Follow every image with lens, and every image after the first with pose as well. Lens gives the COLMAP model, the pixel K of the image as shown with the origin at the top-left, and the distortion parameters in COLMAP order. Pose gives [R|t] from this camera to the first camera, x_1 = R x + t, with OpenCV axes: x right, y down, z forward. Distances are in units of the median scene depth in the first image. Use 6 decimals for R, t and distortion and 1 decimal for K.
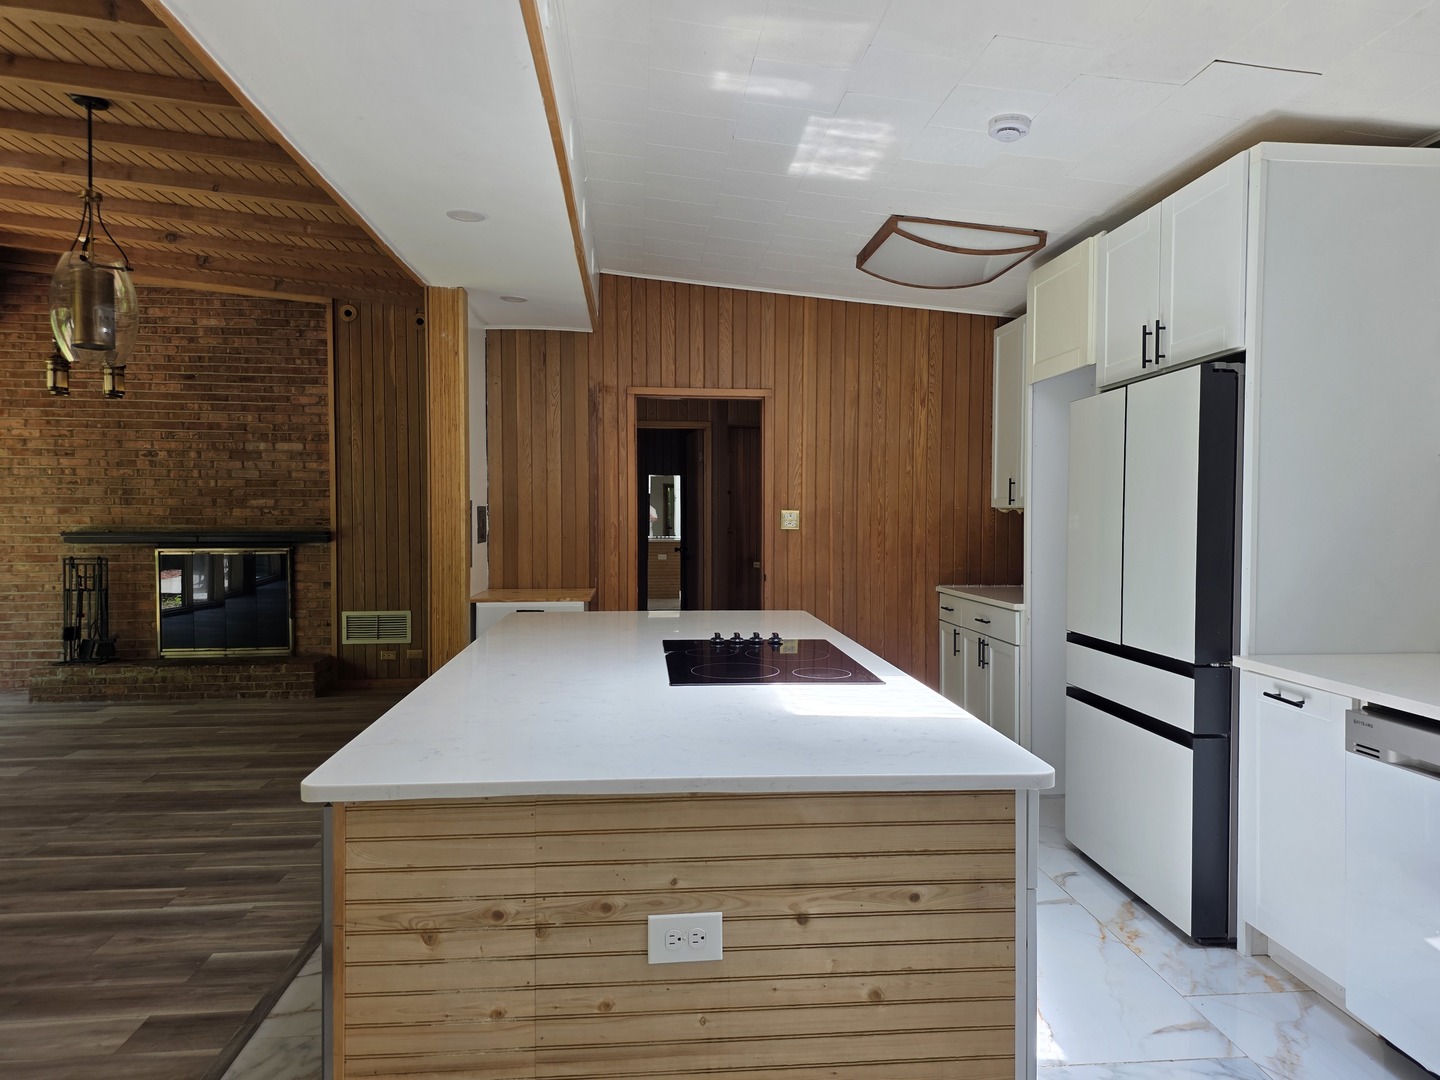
lens RADIAL K [[948.4, 0, 720.0], [0, 948.4, 540.0], [0, 0, 1]] dist [0.093374, -0.081689]
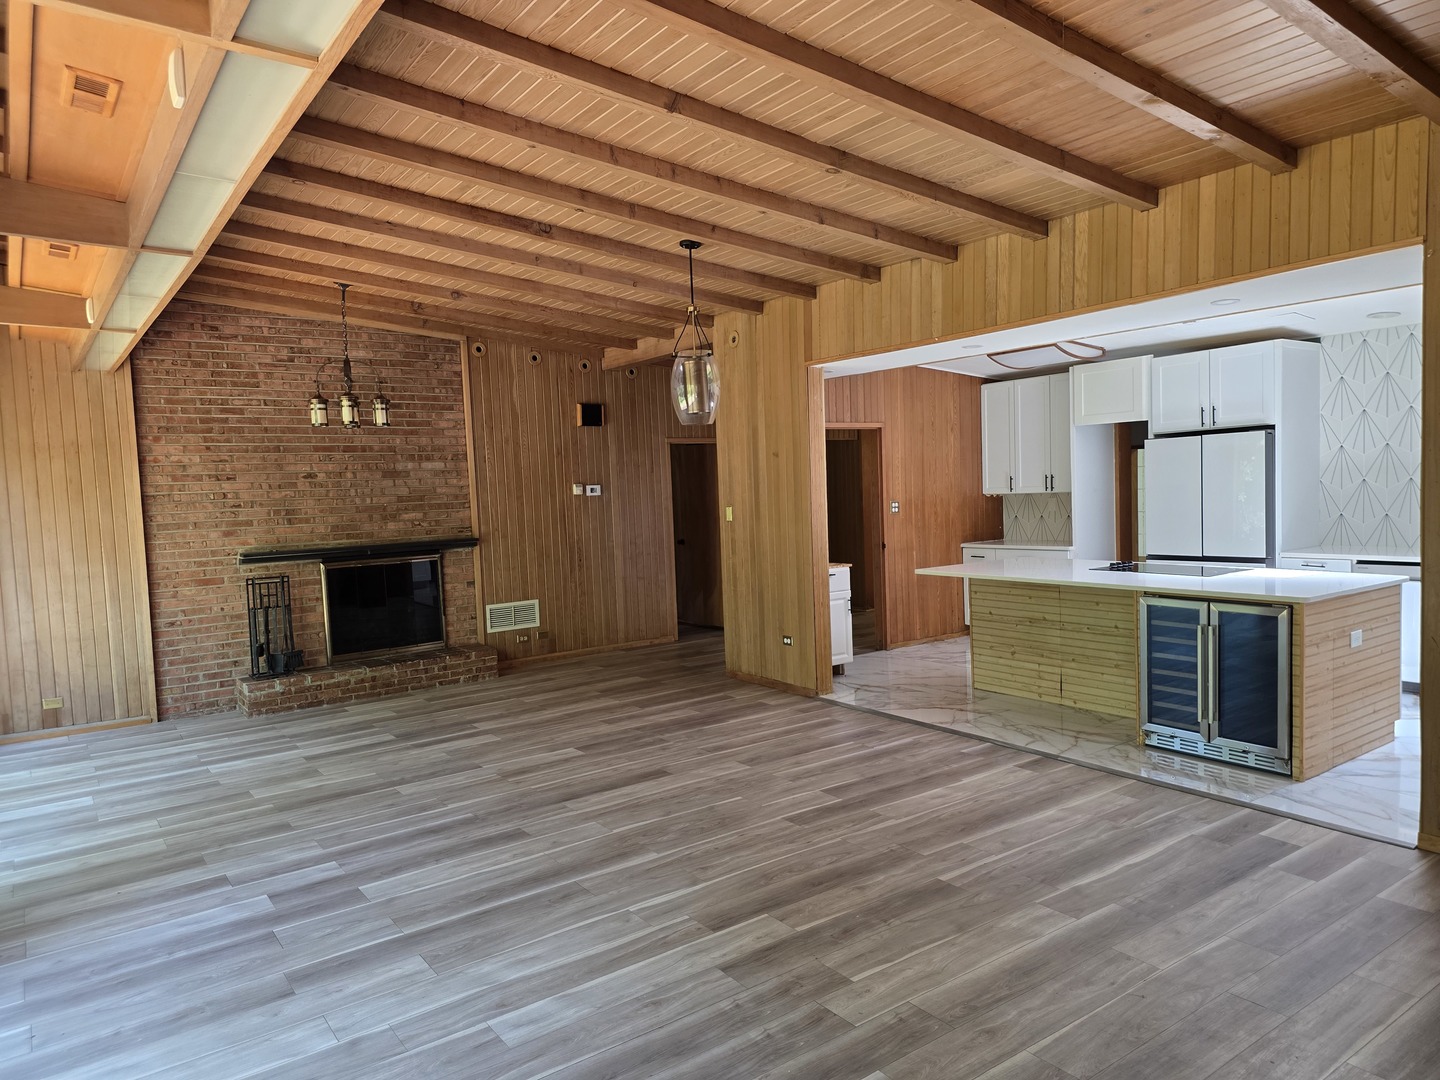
lens RADIAL K [[948.4, 0, 720.0], [0, 948.4, 540.0], [0, 0, 1]] dist [0.093374, -0.081689]
pose [[0.860073, -0.066253, 0.505850, -0.744942], [0.057196, 0.997803, 0.033438, -0.027961], [-0.506954, 0.000174, 0.861973, -0.146106]]
